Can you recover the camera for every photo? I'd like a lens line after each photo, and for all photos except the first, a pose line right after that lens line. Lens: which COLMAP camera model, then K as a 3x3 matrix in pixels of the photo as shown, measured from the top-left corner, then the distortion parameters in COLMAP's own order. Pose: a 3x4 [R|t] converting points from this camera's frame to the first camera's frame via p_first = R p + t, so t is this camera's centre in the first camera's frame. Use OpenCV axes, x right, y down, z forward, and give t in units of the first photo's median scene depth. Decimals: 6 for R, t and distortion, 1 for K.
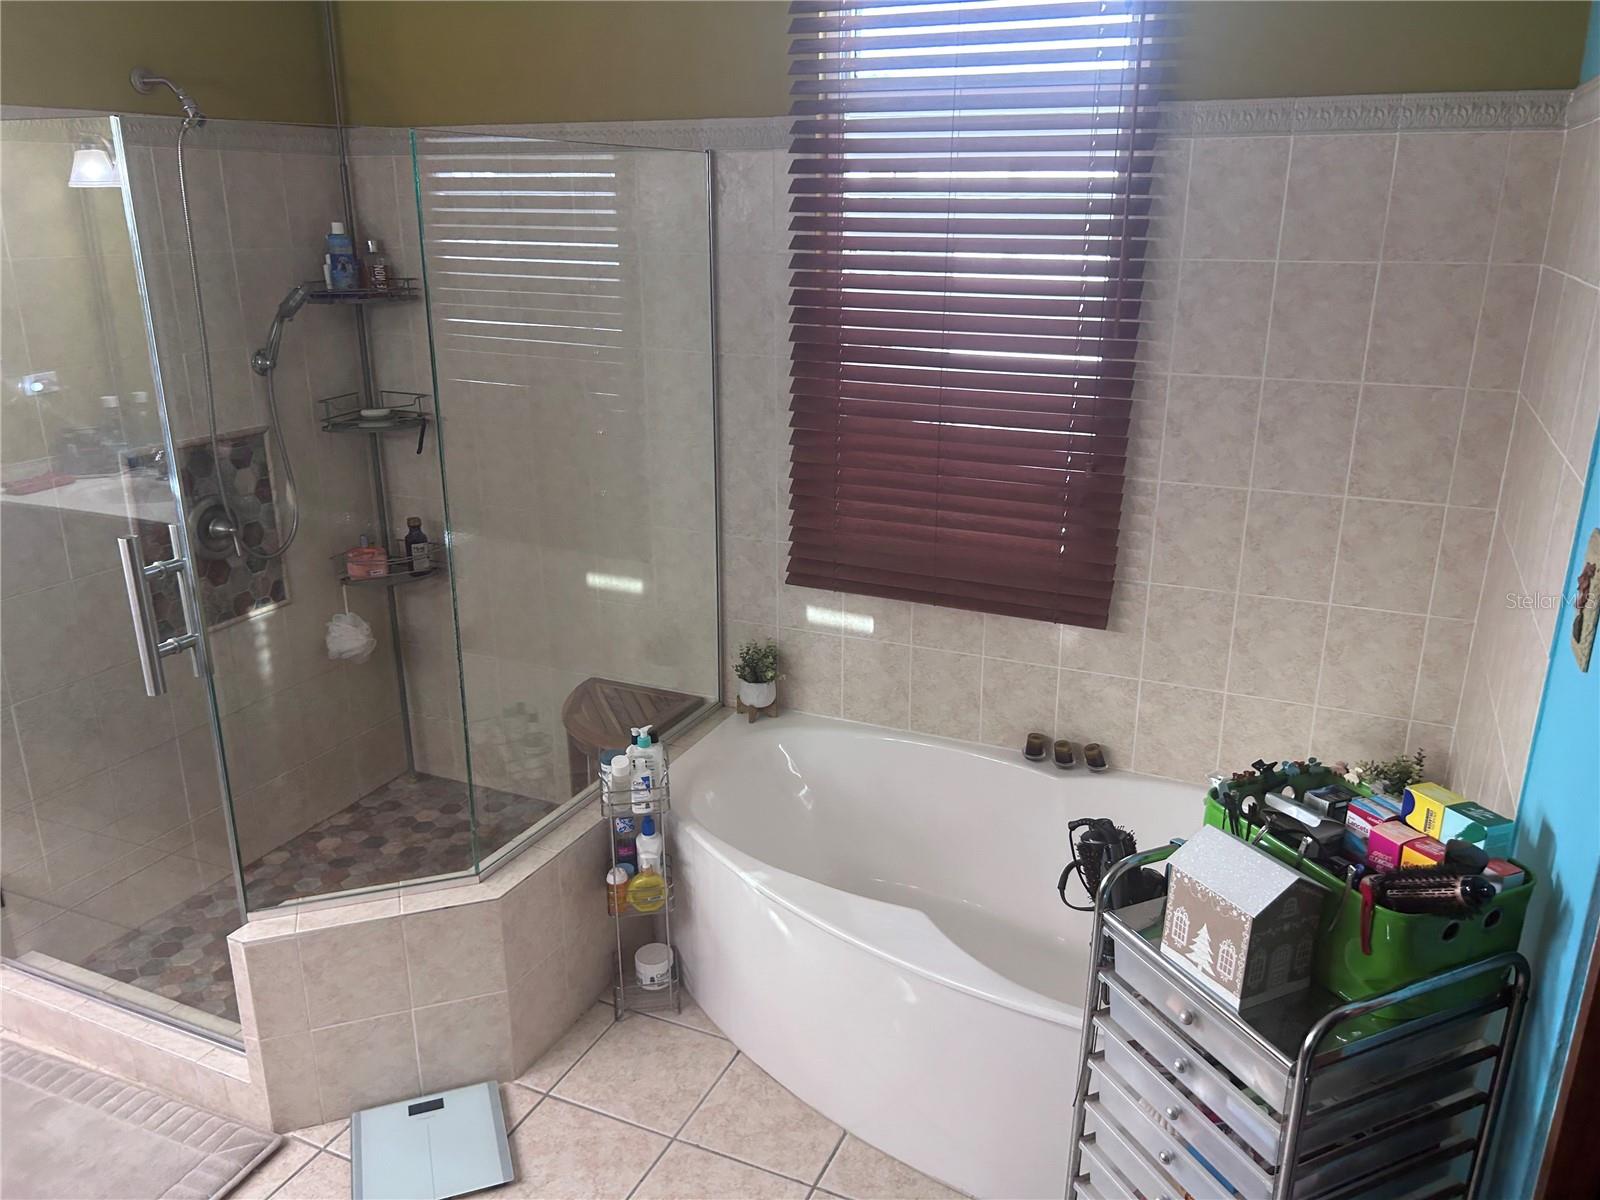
lens RADIAL K [[1203.5, 0, 821.6], [0, 1203.5, 603.2], [0, 0, 1]] dist [0.062415, -0.041958]
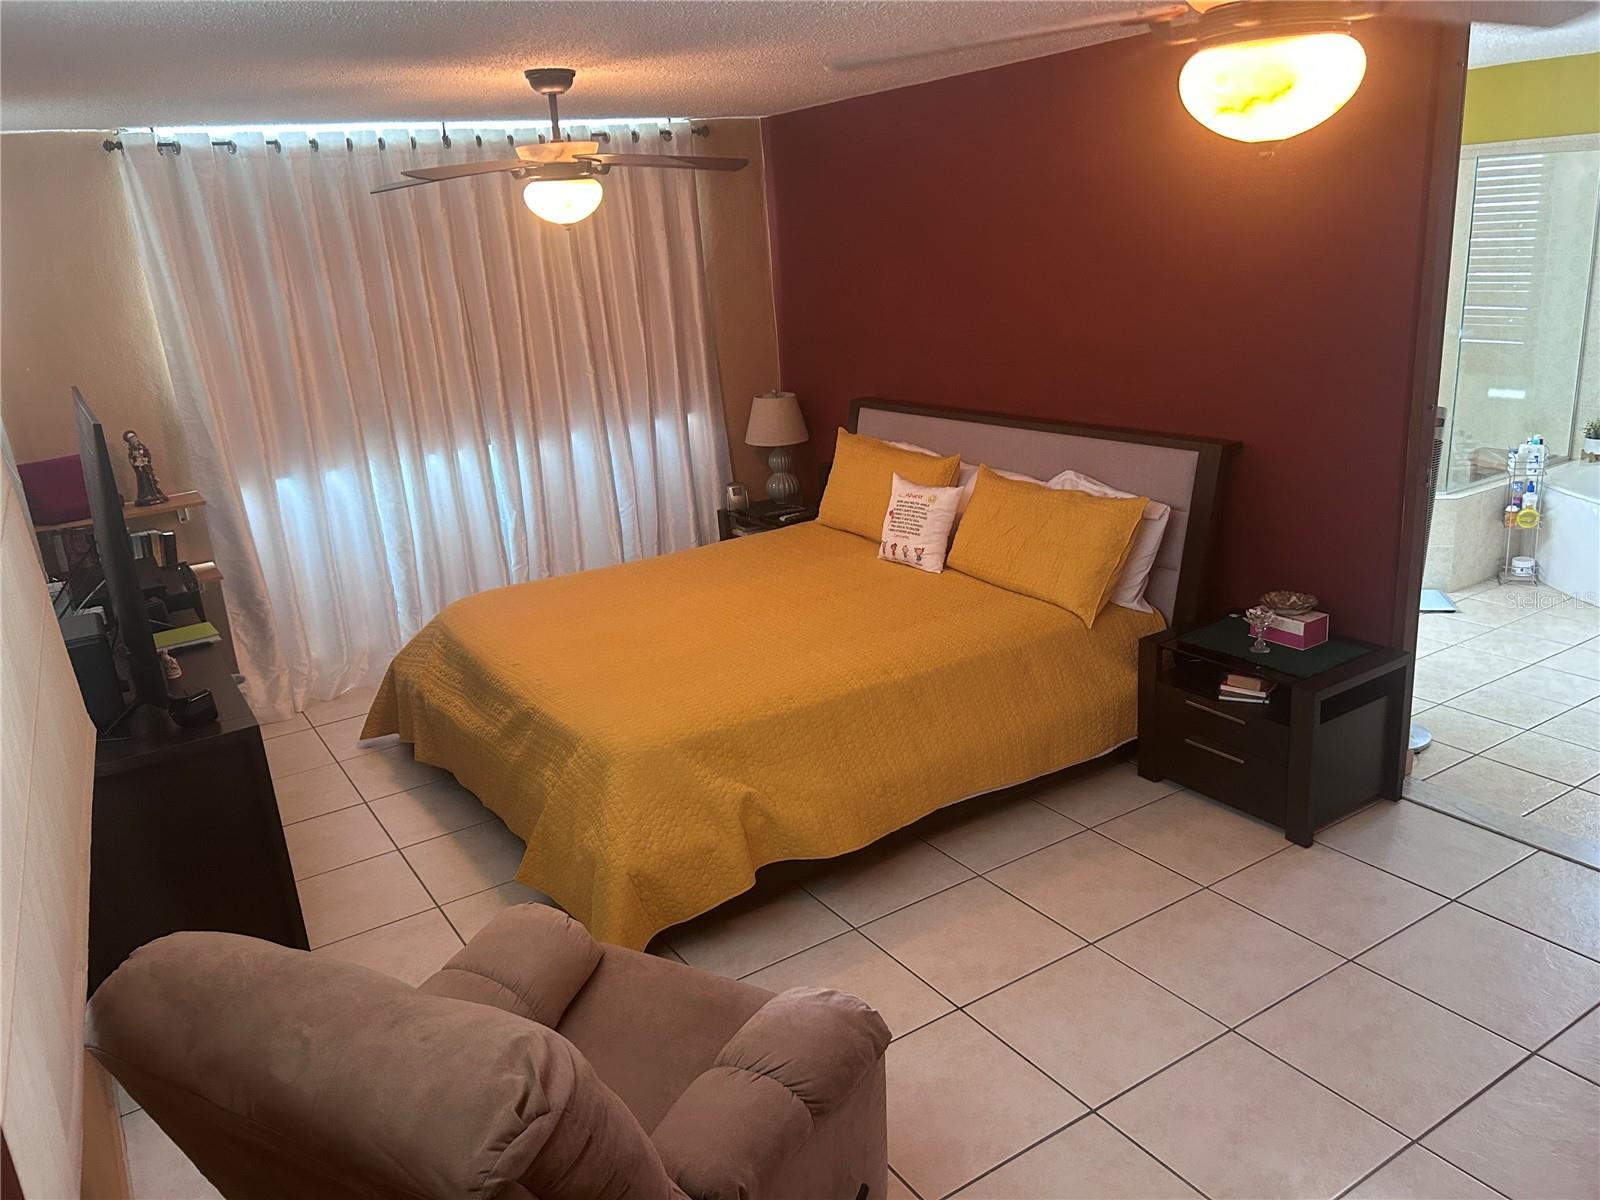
lens RADIAL K [[1203.5, 0, 821.6], [0, 1203.5, 603.2], [0, 0, 1]] dist [0.062415, -0.041958]
pose [[0.834505, 0.095127, -0.542727, -0.003796], [-0.092185, 0.995205, 0.032691, 0.399423], [0.543235, 0.022750, 0.839273, -1.301475]]
